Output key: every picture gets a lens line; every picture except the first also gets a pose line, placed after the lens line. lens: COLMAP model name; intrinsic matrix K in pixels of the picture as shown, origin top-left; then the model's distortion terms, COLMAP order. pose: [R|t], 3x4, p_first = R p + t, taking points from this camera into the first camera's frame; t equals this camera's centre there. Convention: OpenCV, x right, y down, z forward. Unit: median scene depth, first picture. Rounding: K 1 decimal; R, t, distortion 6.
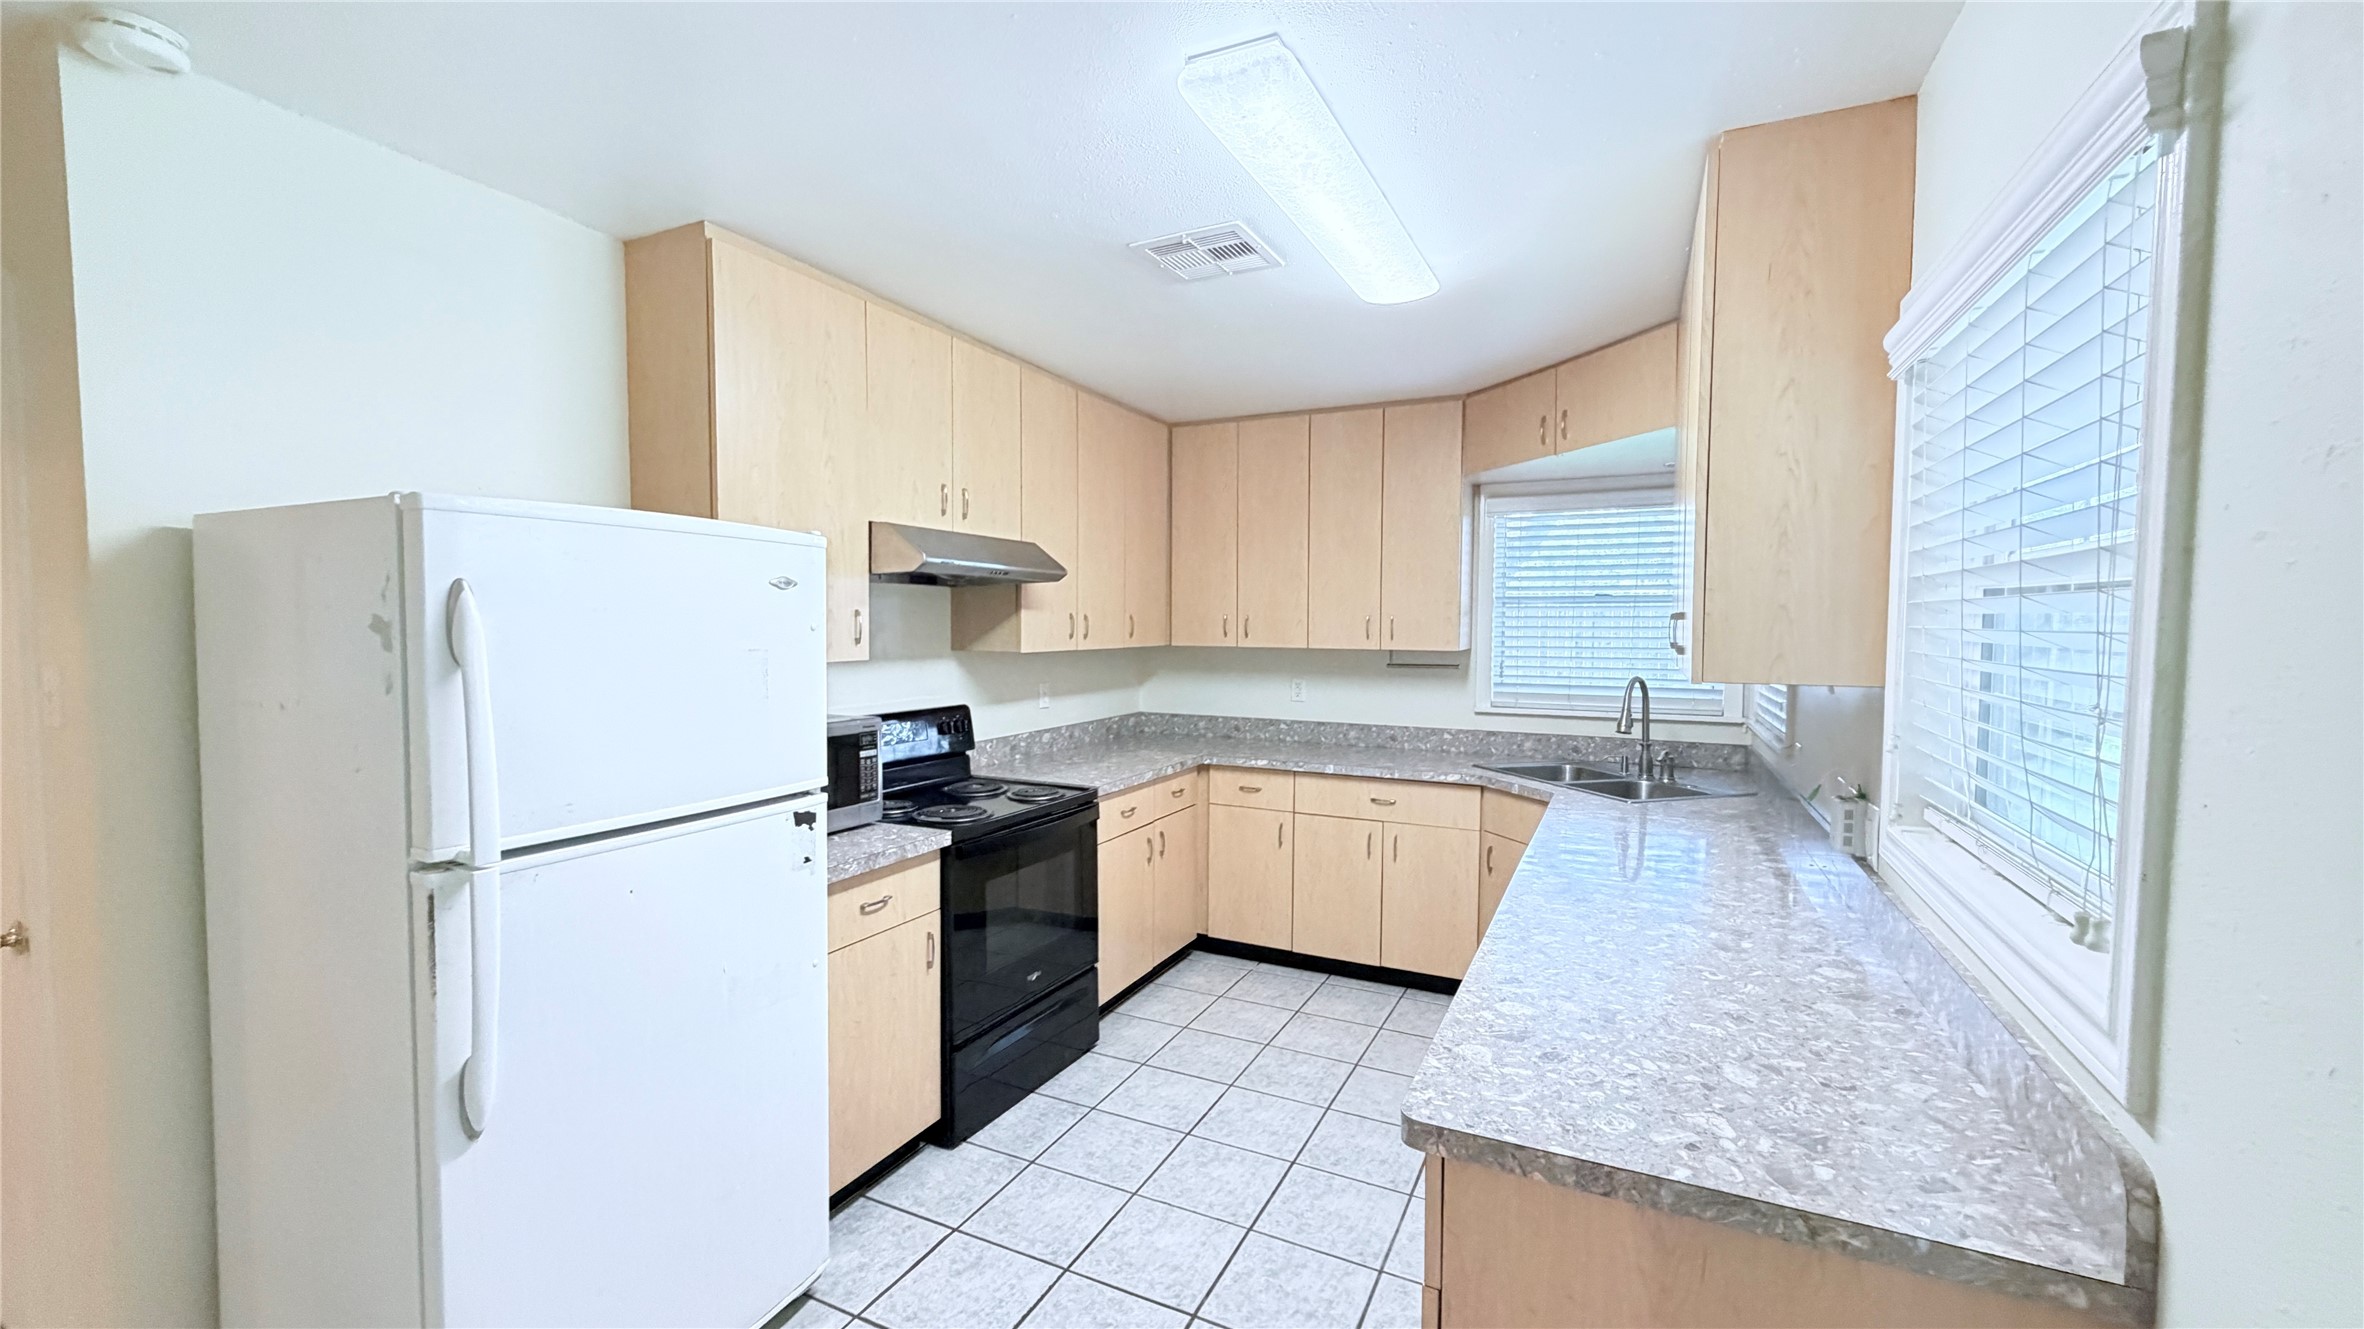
lens RADIAL K [[943.1, 0, 1180.0], [0, 943.1, 665.0], [0, 0, 1]] dist [0.001746, -0.000312]
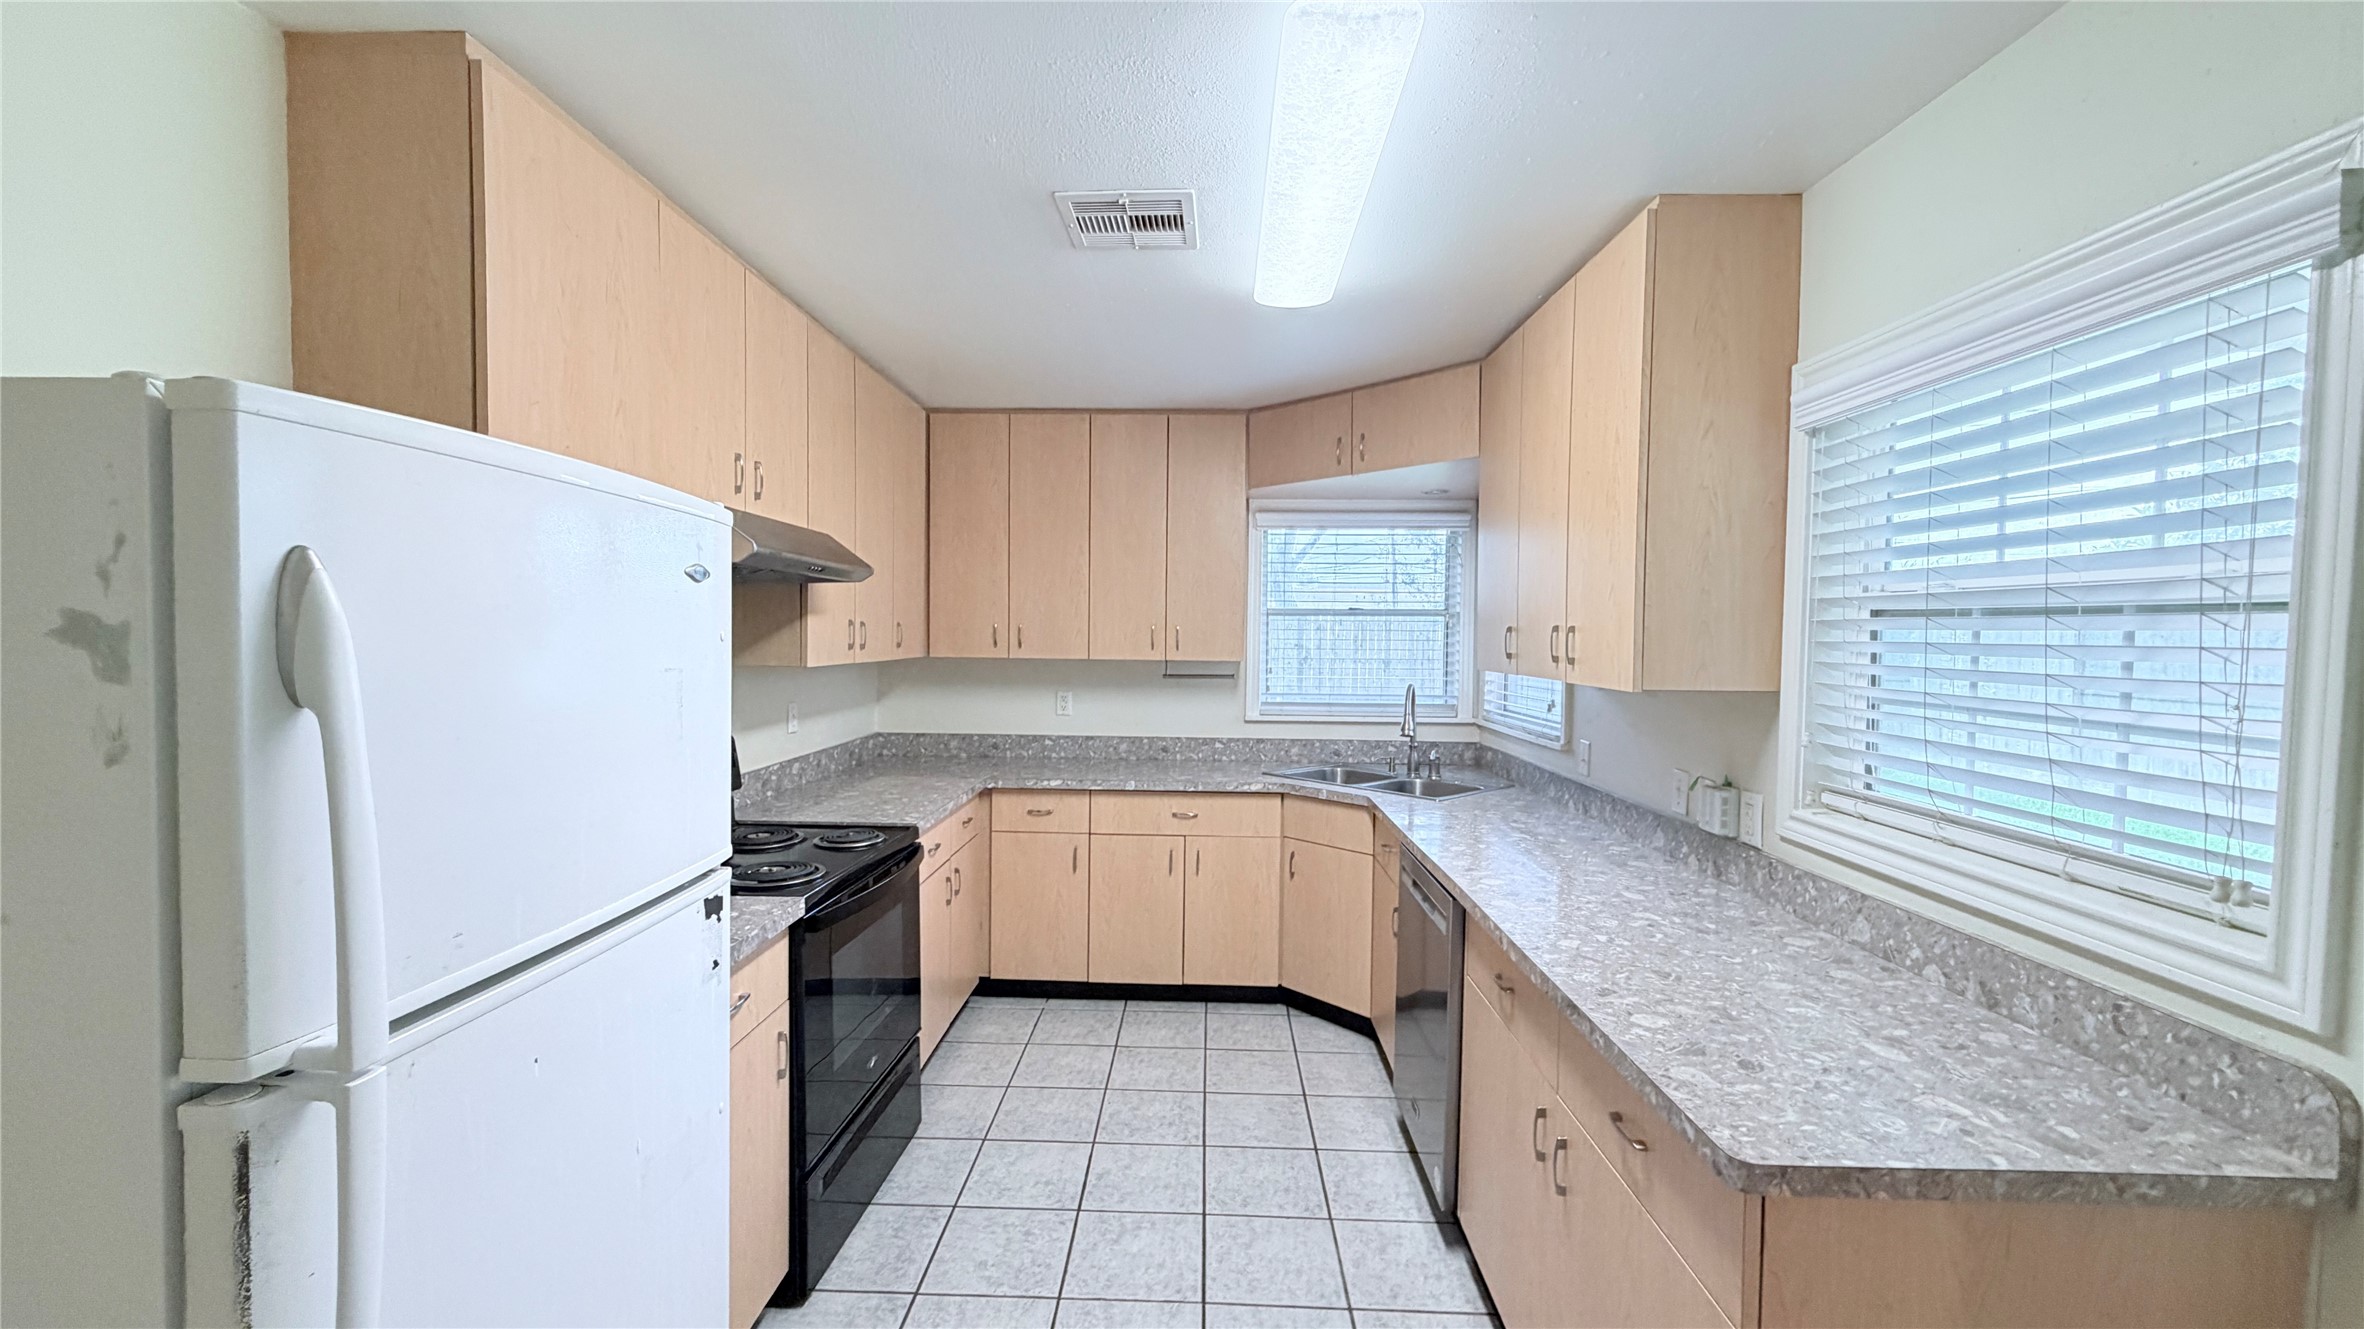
lens RADIAL K [[943.1, 0, 1180.0], [0, 943.1, 665.7], [0, 0, 1]] dist [0.001746, -0.000312]
pose [[0.911207, -0.008819, 0.411855, -0.279838], [0.012467, 0.999903, -0.006170, -0.007114], [-0.411761, 0.010756, 0.911228, 0.157975]]
